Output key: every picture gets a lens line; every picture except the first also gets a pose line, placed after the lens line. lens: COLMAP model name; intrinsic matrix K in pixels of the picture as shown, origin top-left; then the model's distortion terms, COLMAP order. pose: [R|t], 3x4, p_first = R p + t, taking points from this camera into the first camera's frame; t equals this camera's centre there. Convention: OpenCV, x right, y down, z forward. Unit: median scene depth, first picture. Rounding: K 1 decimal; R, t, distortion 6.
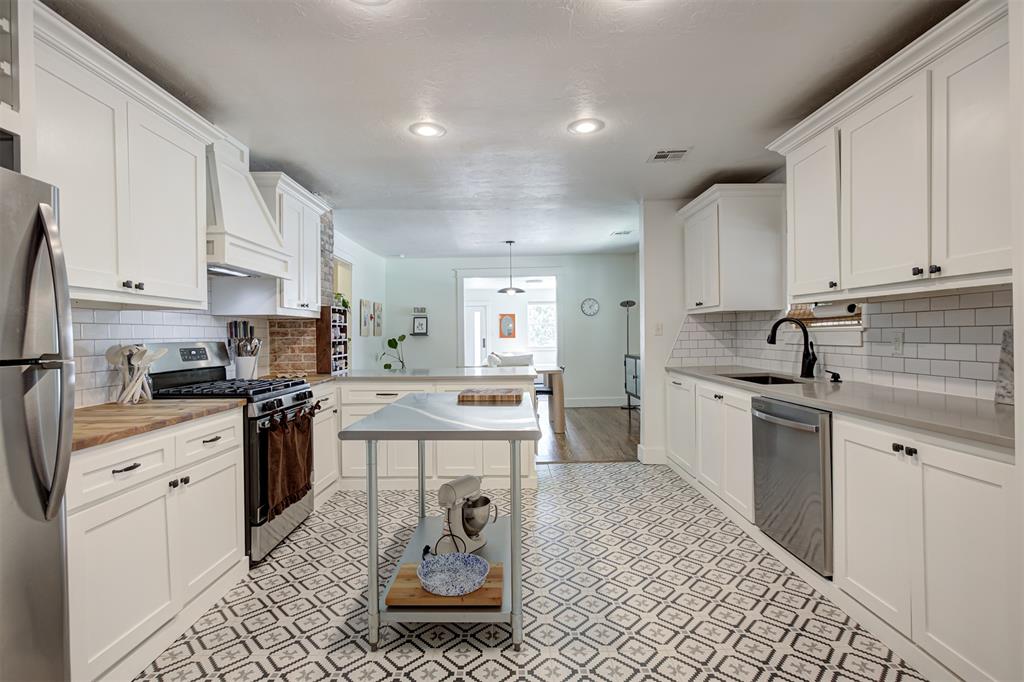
lens RADIAL K [[483.6, 0, 508.4], [0, 483.6, 335.2], [0, 0, 1]] dist [-0.008645, 0.004064]
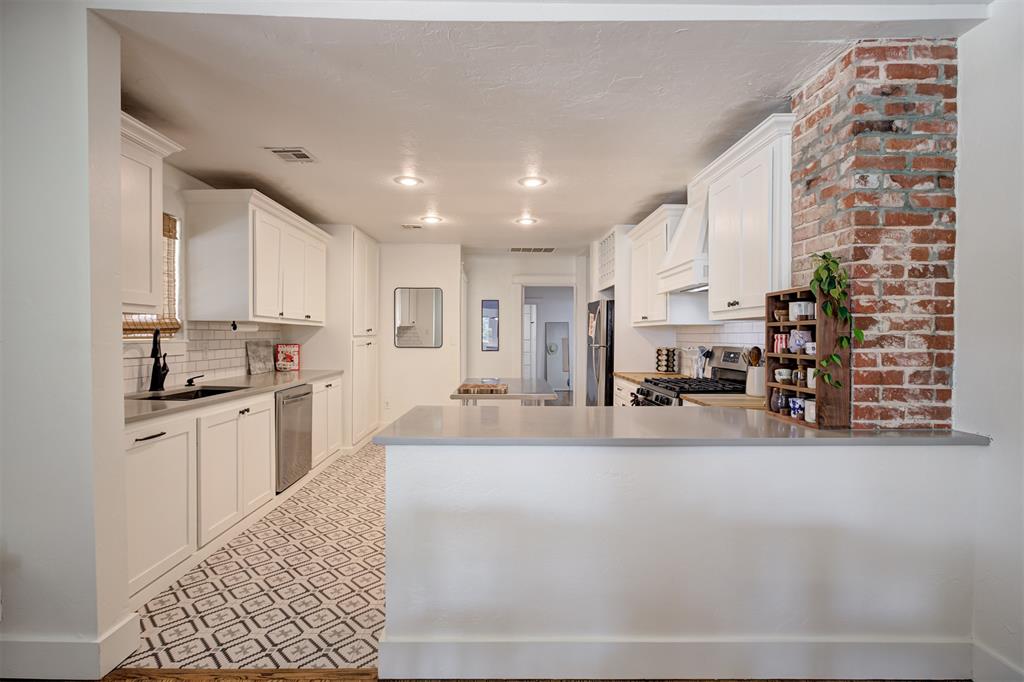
lens RADIAL K [[480.9, 0, 507.3], [0, 480.9, 347.0], [0, 0, 1]] dist [-0.010934, 0.003262]
pose [[-0.999822, 0.008344, -0.016927, -0.057311], [0.007946, 0.999694, 0.023425, -0.014216], [0.017117, 0.023287, -0.999582, 1.690640]]
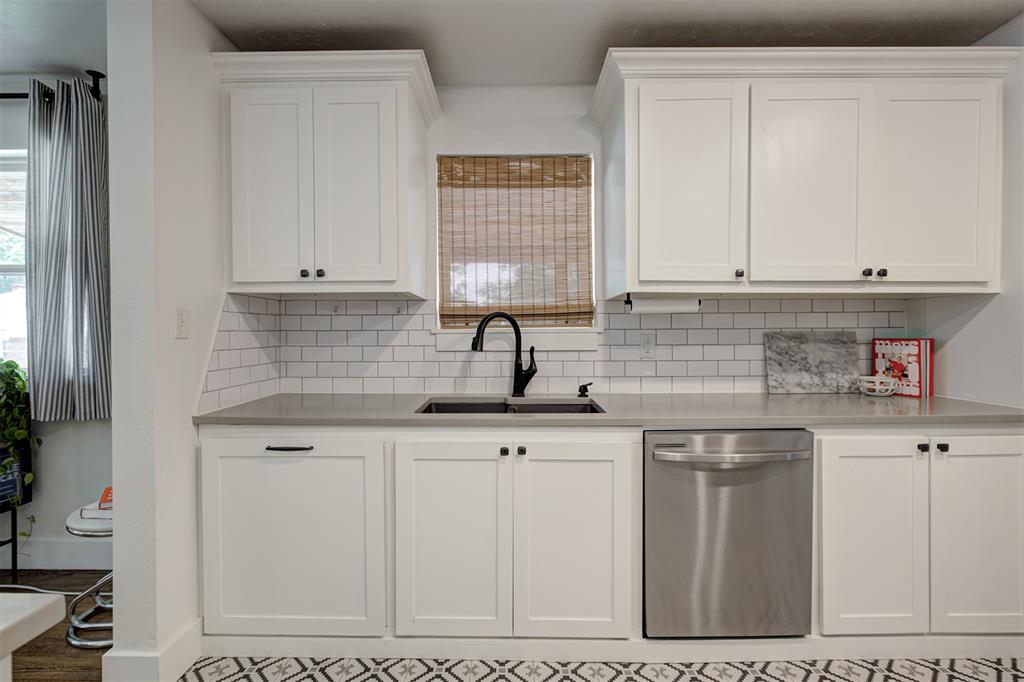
lens RADIAL K [[483.6, 0, 507.9], [0, 483.6, 343.6], [0, 0, 1]] dist [-0.008645, 0.004064]
pose [[0.006568, -0.002071, 0.999976, -0.092721], [0.005033, 0.999985, 0.002038, 0.006216], [-0.999966, 0.005019, 0.006579, 0.867258]]
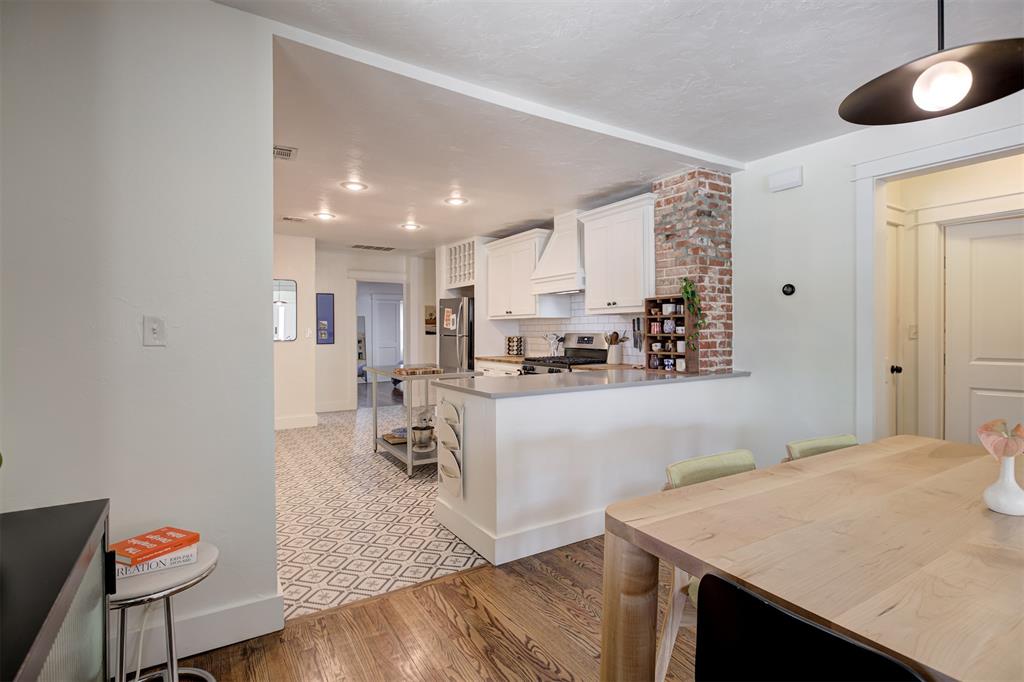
lens RADIAL K [[480.9, 0, 505.6], [0, 480.9, 334.1], [0, 0, 1]] dist [-0.010934, 0.003262]
pose [[-0.846870, 0.016023, -0.531558, 0.394885], [0.012331, 0.999869, 0.010494, -0.003824], [0.531656, 0.002332, -0.846957, 1.791160]]
